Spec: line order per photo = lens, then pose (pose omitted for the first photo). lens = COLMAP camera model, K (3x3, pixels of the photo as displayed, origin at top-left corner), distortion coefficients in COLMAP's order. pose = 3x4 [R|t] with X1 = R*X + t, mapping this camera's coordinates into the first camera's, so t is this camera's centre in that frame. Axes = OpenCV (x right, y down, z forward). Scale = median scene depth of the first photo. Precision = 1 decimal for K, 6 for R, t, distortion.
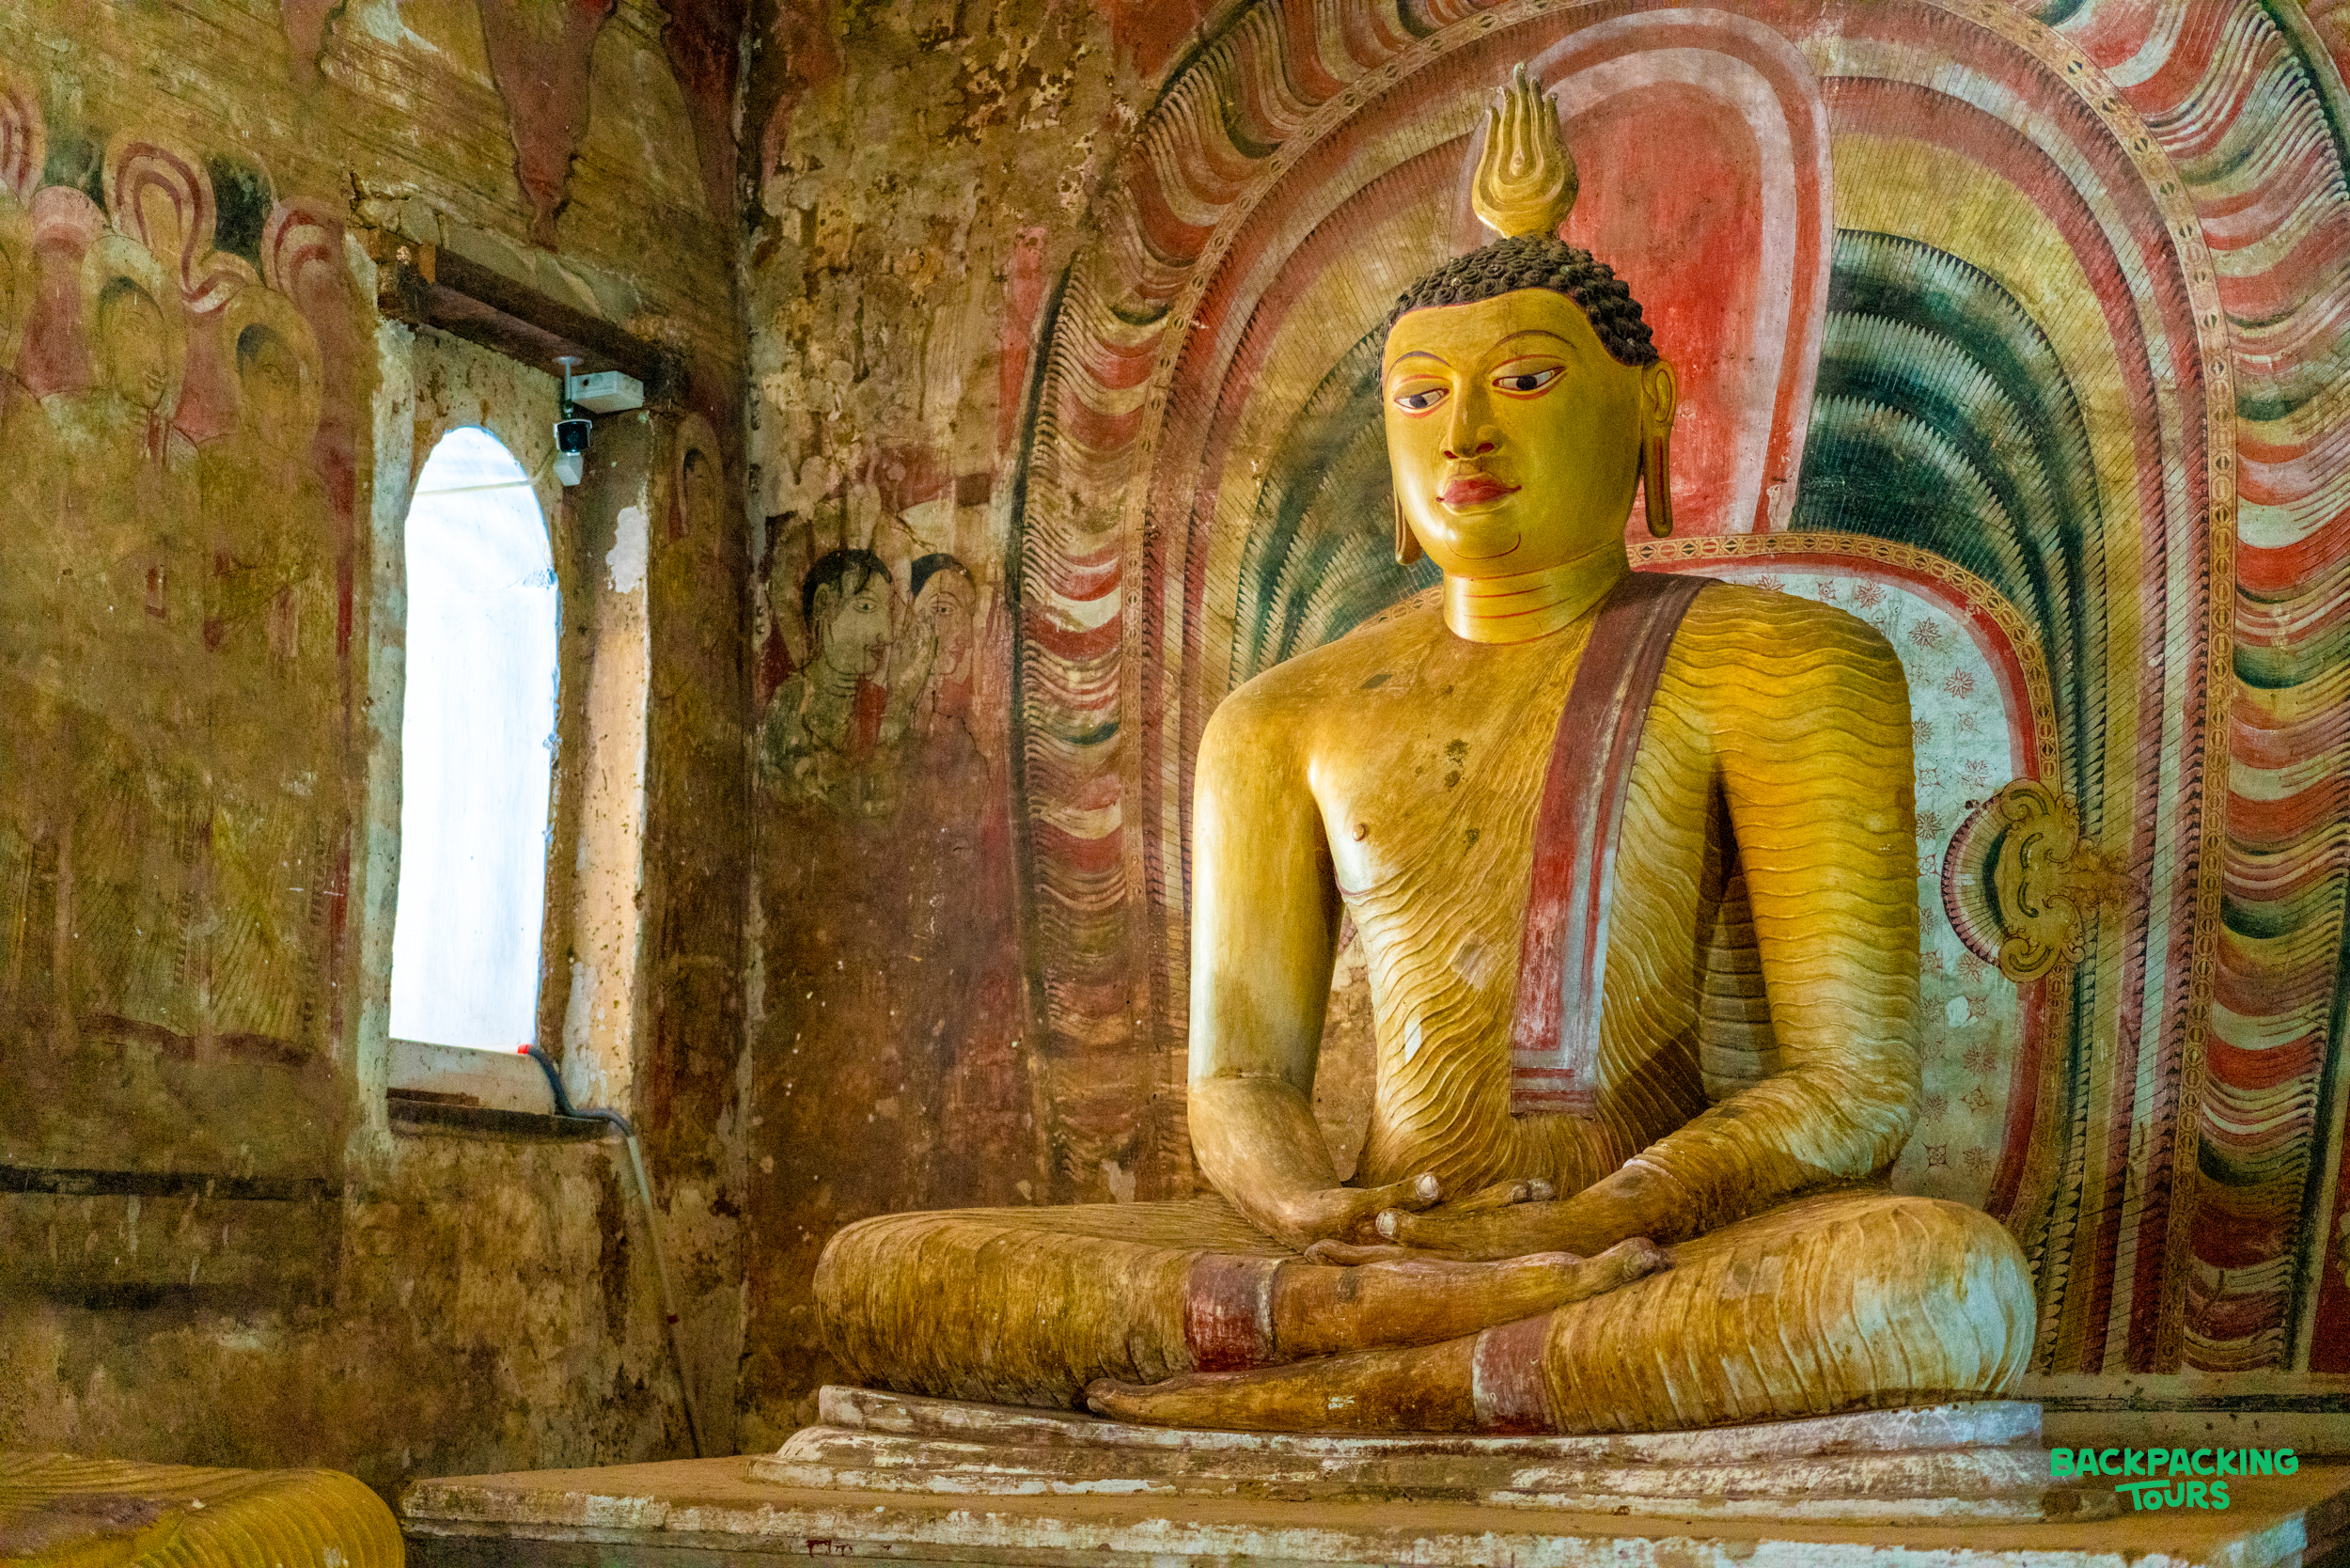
lens RADIAL K [[3637.1, 0, 1137.1], [0, 3637.1, 782.7], [0, 0, 1]] dist [-0.010970, -0.061167]
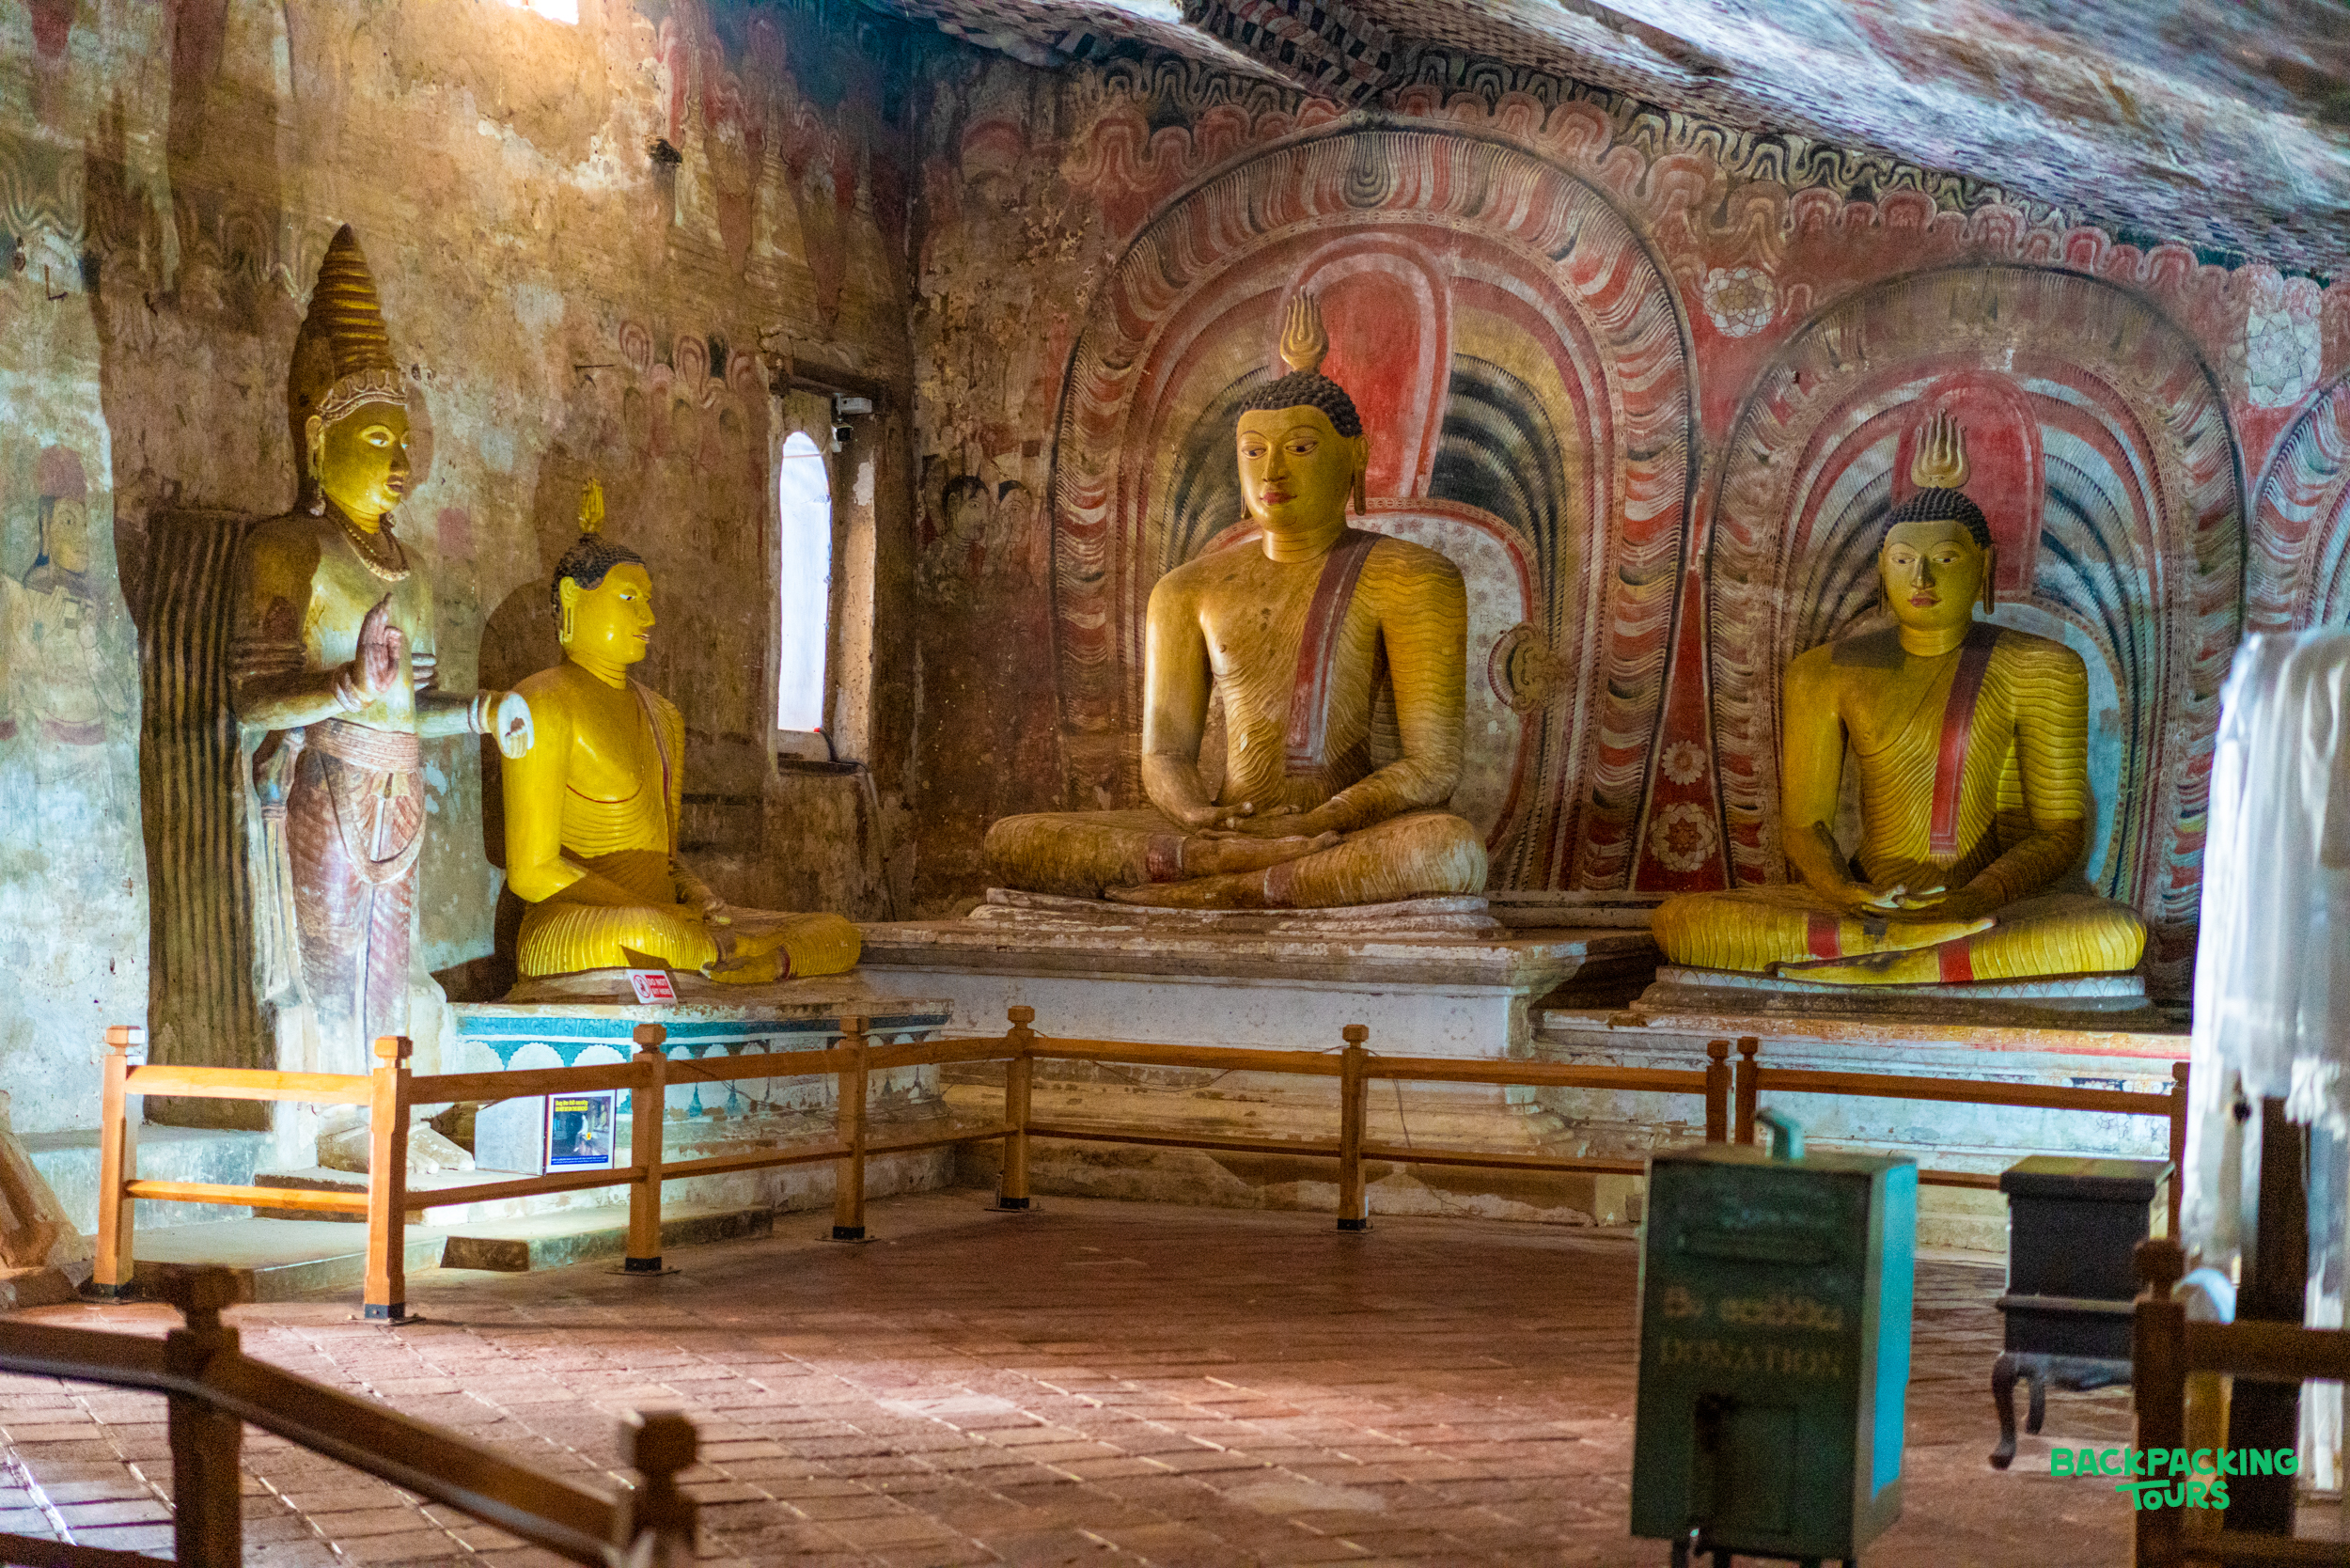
lens RADIAL K [[3637.1, 0, 1137.1], [0, 3637.1, 782.7], [0, 0, 1]] dist [-0.010970, -0.061167]
pose [[0.999046, 0.012381, 0.041887, -0.079365], [-0.017358, 0.992544, 0.120643, -0.163541], [-0.040081, -0.121255, 0.991812, -1.162451]]
